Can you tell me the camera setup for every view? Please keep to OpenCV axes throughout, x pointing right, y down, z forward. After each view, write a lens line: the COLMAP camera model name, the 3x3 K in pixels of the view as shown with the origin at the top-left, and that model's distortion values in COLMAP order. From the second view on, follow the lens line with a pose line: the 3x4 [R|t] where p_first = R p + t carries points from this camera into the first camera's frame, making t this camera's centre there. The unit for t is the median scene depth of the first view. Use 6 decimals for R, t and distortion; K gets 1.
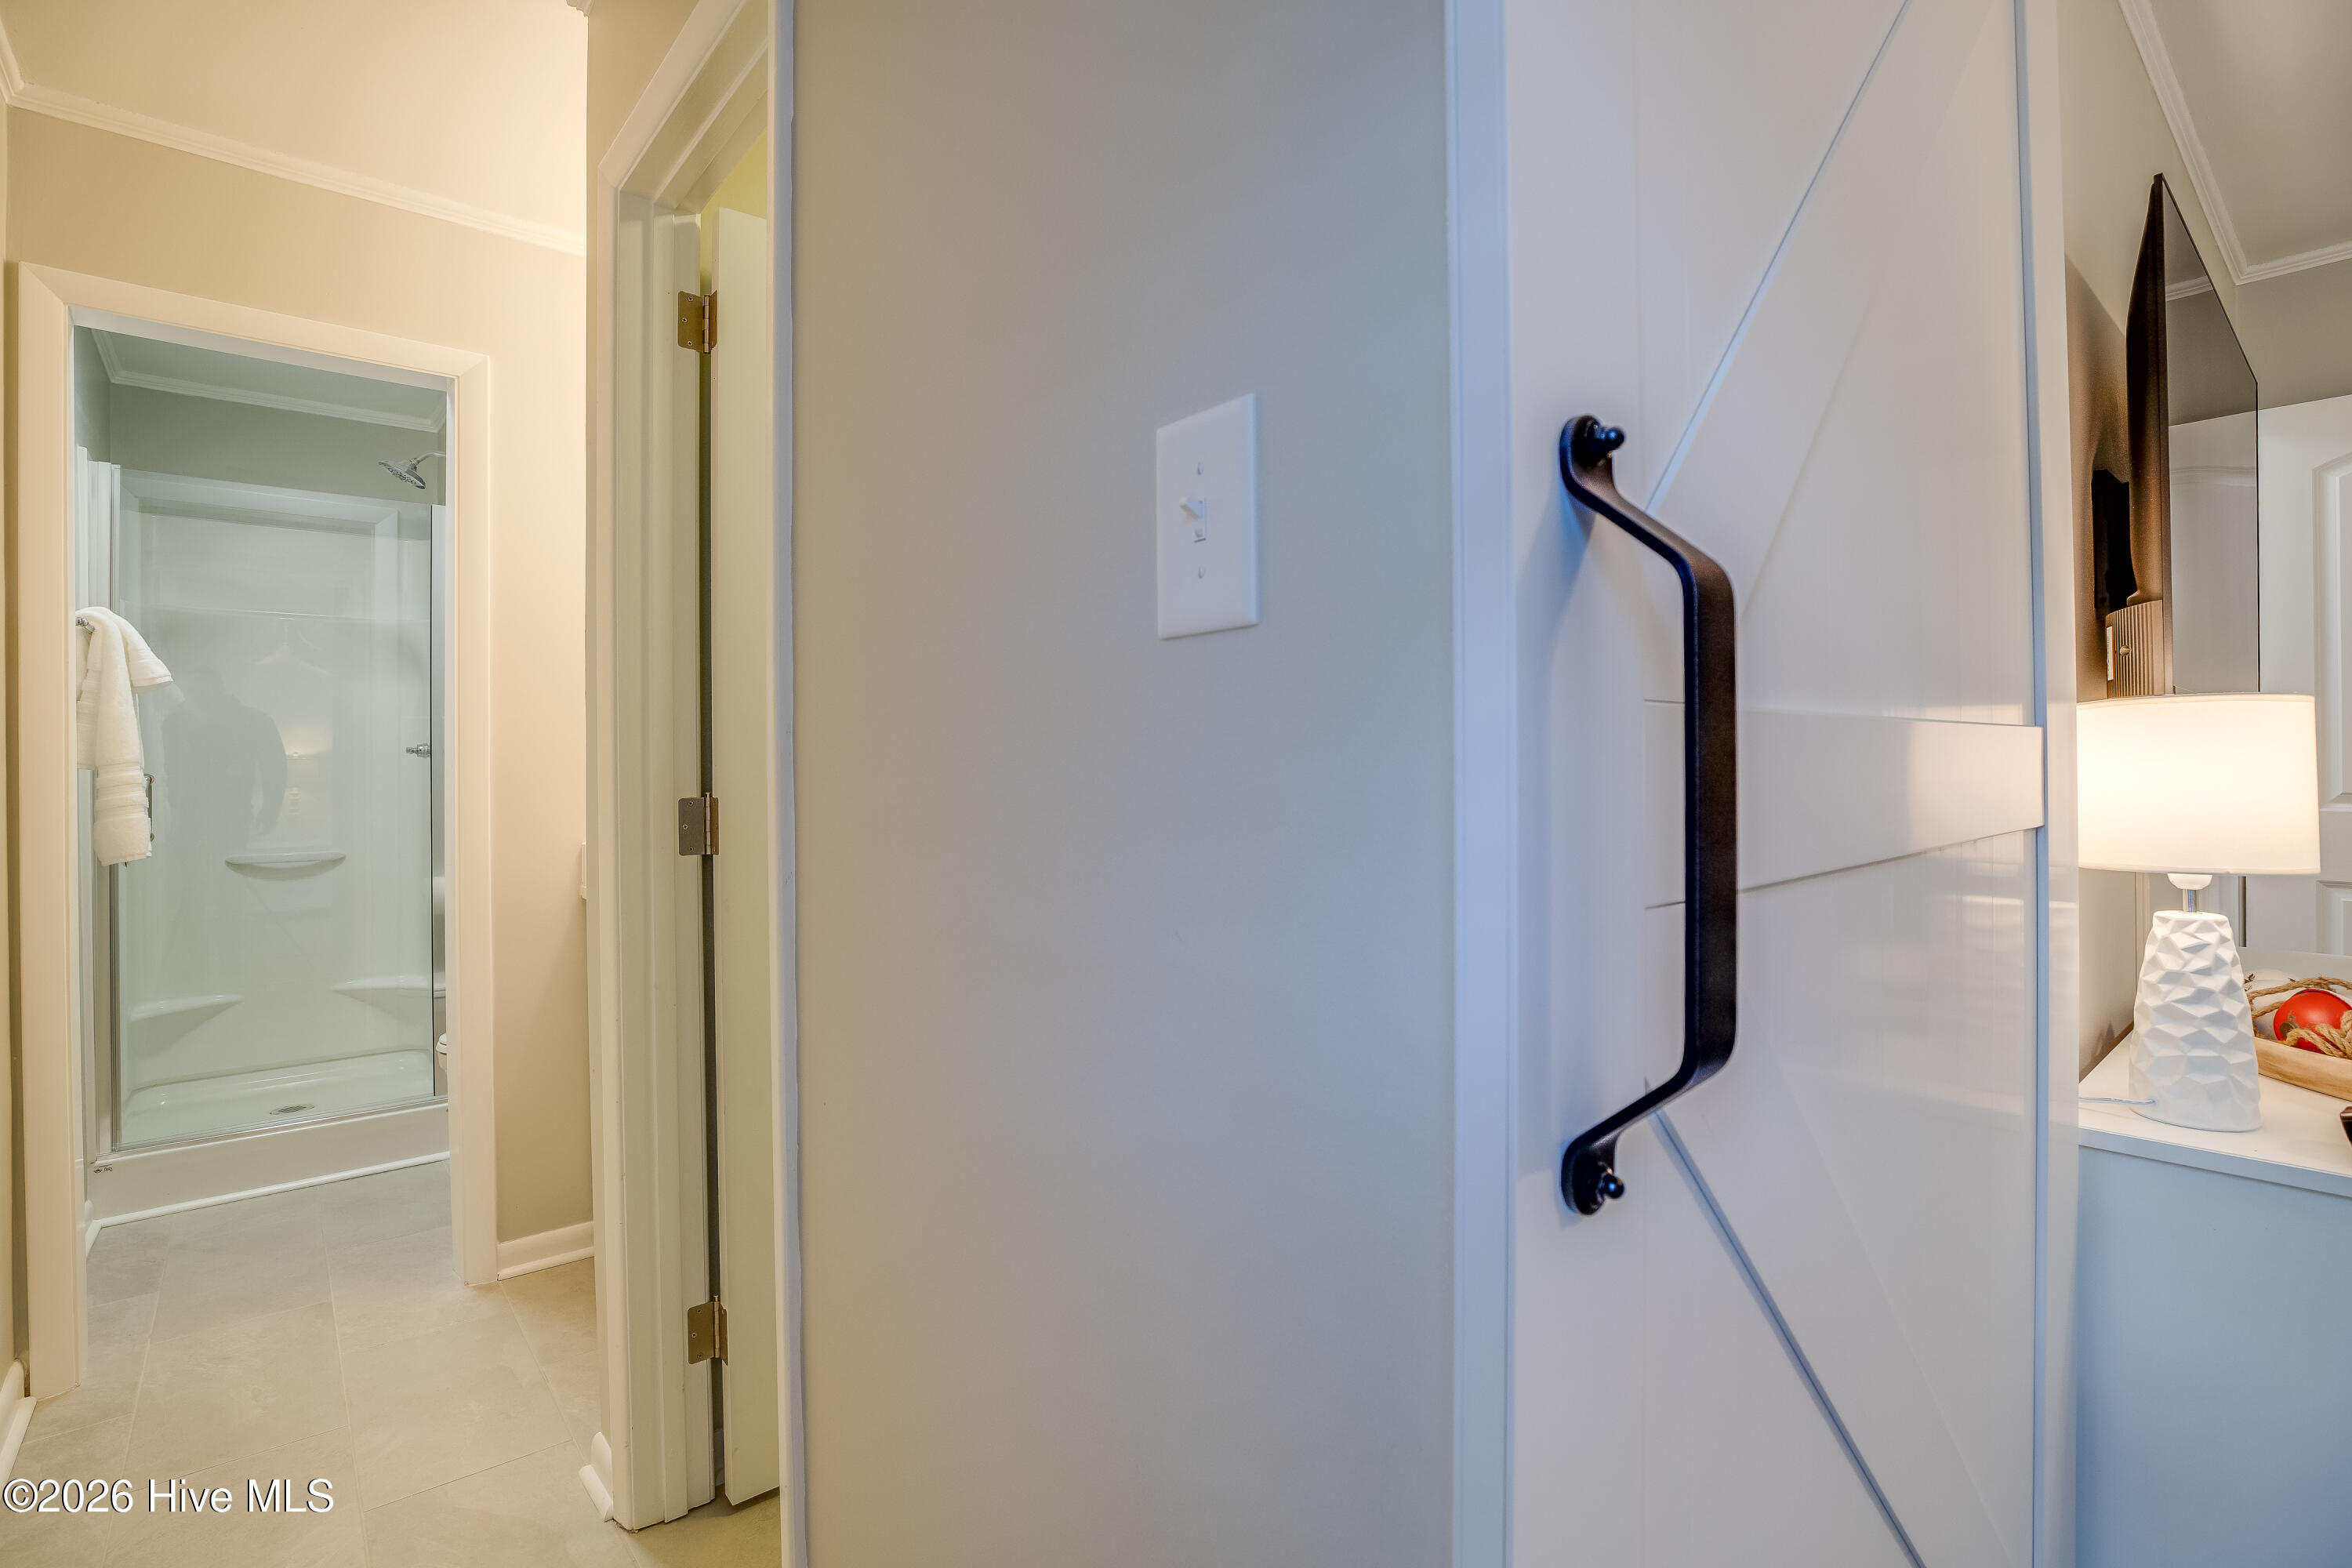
lens RADIAL K [[1086.8, 0, 1170.6], [0, 1086.8, 777.7], [0, 0, 1]] dist [-0.044989, 0.014230]
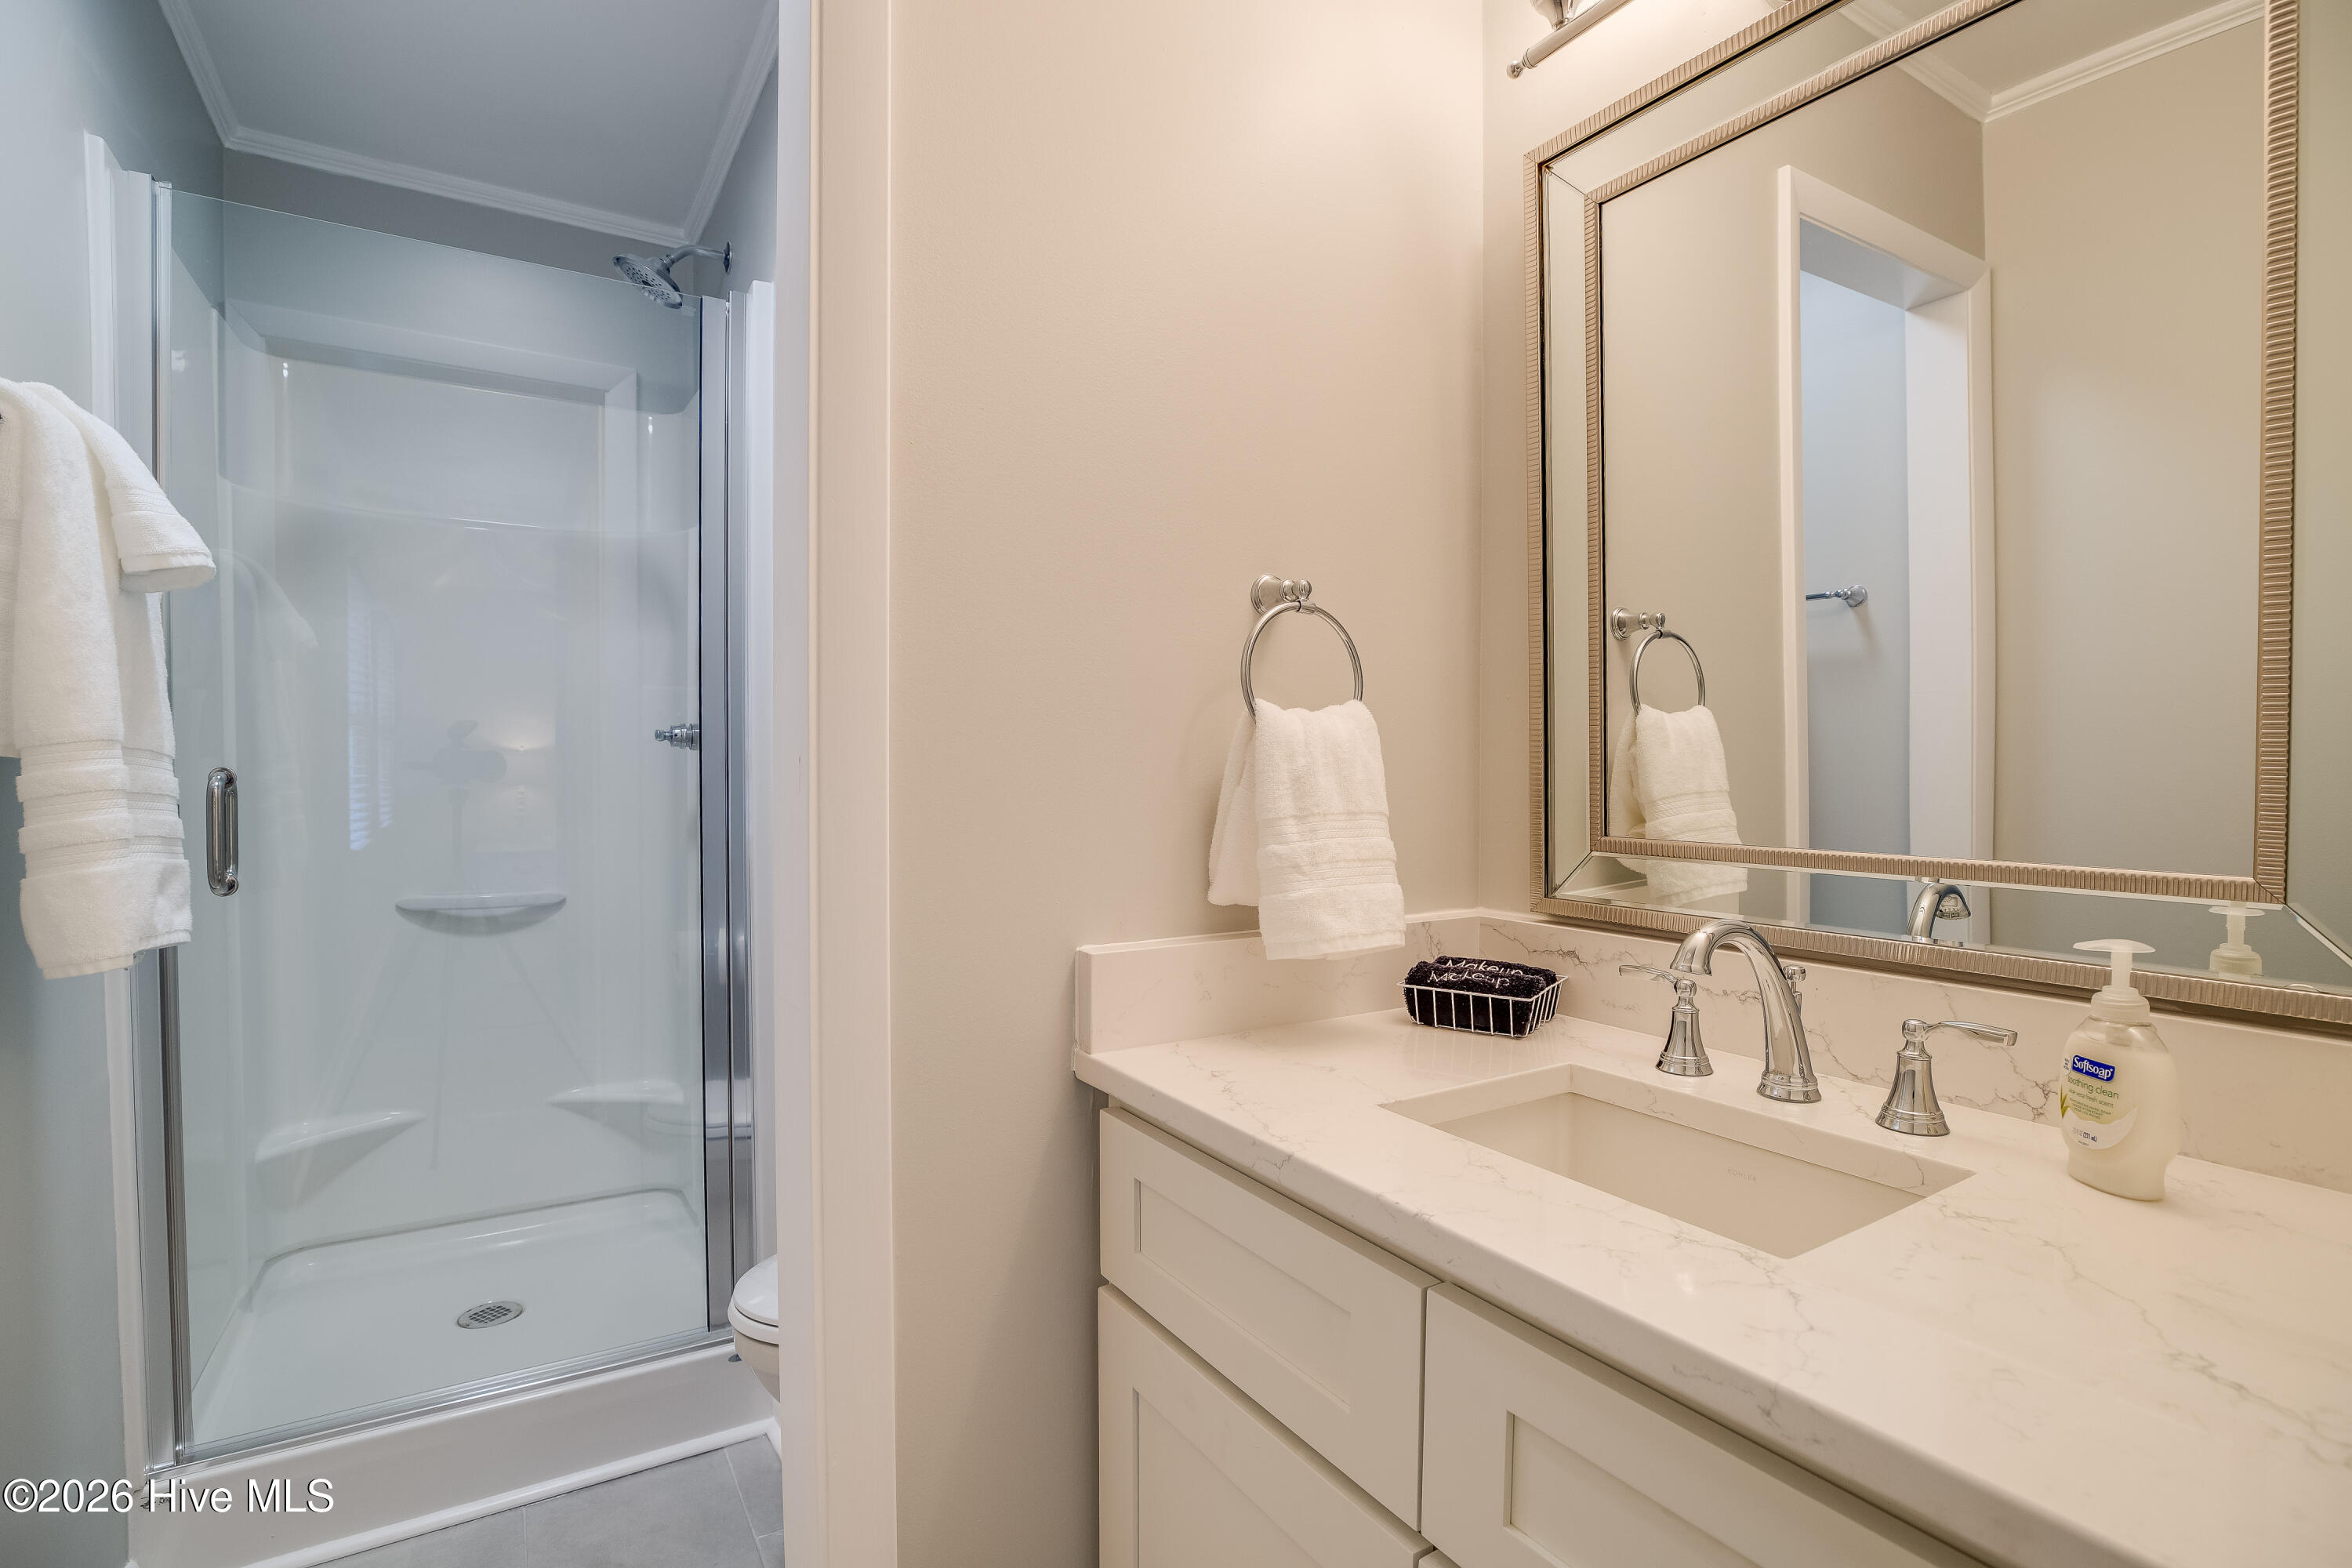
lens RADIAL K [[1080.1, 0, 1172.6], [0, 1080.1, 787.4], [0, 0, 1]] dist [-0.046964, 0.014531]
pose [[0.989606, 0.002765, -0.143779, -0.338375], [-0.000695, 0.999895, 0.014444, -0.001733], [0.143804, -0.014194, 0.989504, 0.439198]]
